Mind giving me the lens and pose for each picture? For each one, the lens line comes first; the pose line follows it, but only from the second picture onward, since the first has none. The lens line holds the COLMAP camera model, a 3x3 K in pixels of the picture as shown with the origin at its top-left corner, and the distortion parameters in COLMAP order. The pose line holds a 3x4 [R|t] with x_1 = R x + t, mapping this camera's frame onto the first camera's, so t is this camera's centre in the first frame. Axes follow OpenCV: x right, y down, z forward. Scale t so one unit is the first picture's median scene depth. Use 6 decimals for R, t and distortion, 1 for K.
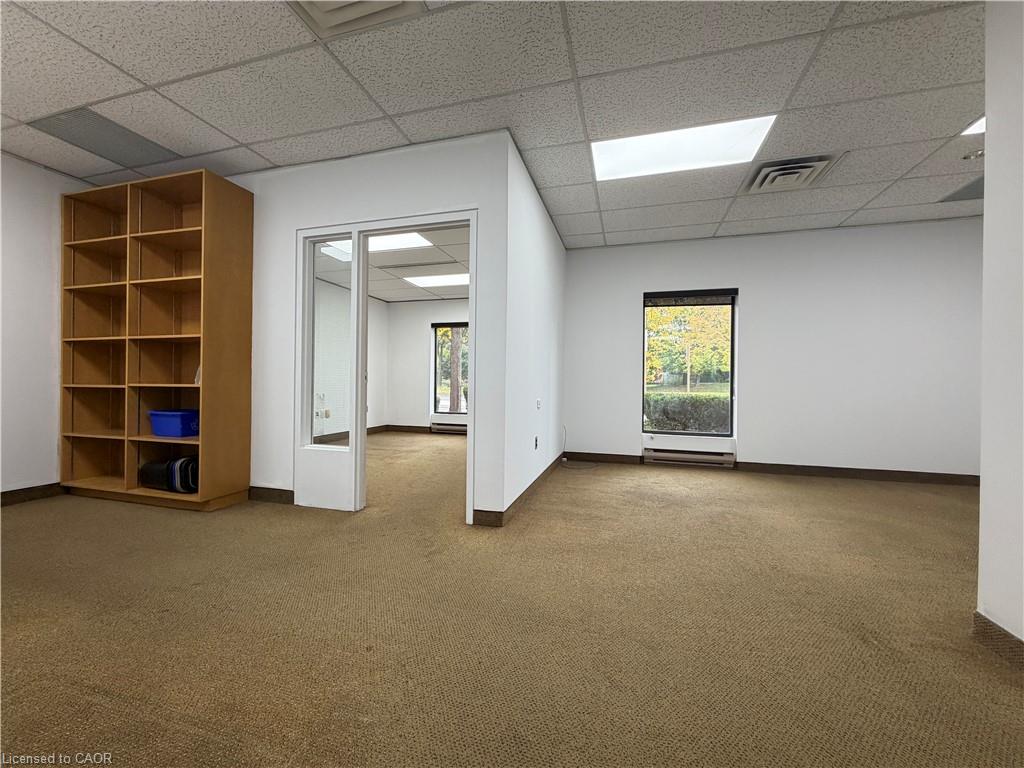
lens RADIAL K [[408.4, 0, 512.4], [0, 408.4, 383.4], [0, 0, 1]] dist [0.002574, -0.000384]
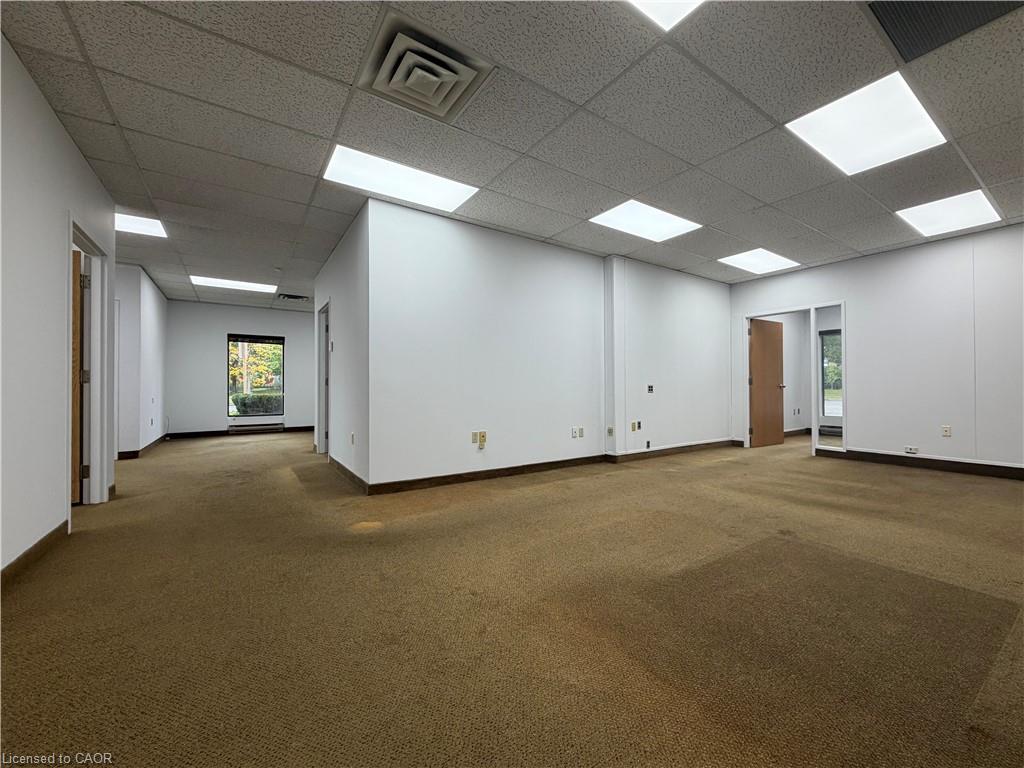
lens RADIAL K [[408.4, 0, 511.3], [0, 408.4, 383.7], [0, 0, 1]] dist [0.002574, -0.000384]
pose [[0.645676, -0.006991, 0.763579, -0.228130], [0.011895, 0.999929, -0.000904, 0.000863], [-0.763519, 0.009667, 0.645714, -1.052058]]
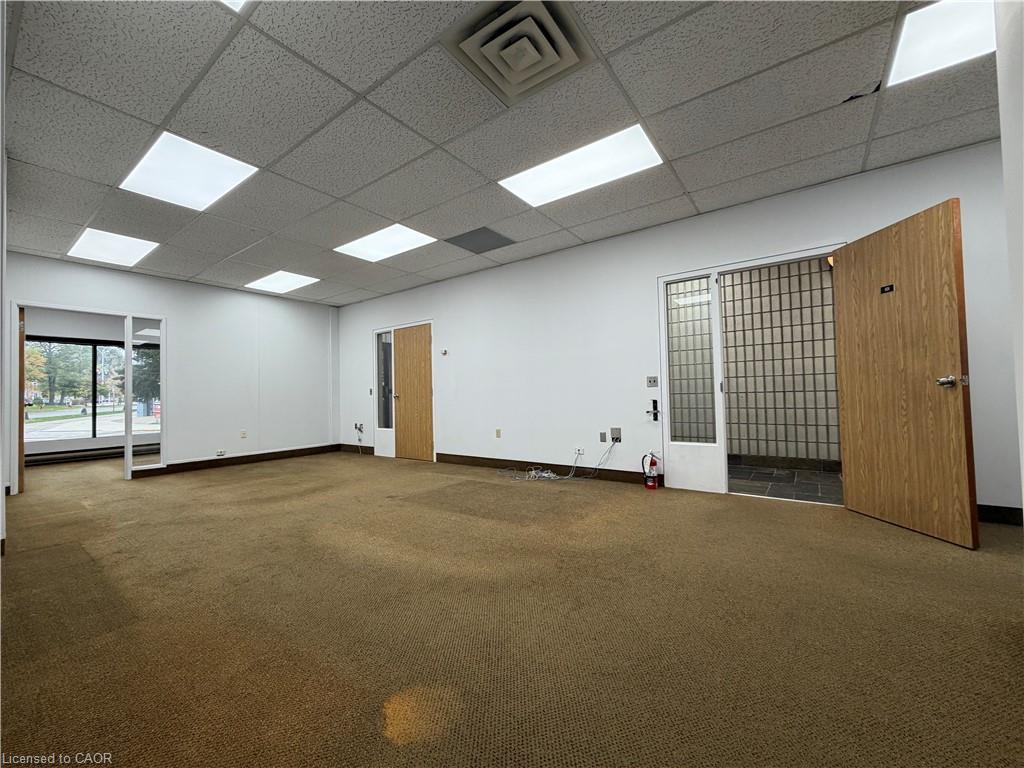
lens RADIAL K [[408.4, 0, 506.9], [0, 408.4, 388.1], [0, 0, 1]] dist [0.002574, -0.000384]
pose [[-0.938952, 0.017652, 0.343596, 0.144681], [0.013094, 0.999793, -0.015582, 0.020594], [-0.343800, -0.010132, -0.938988, 0.591259]]
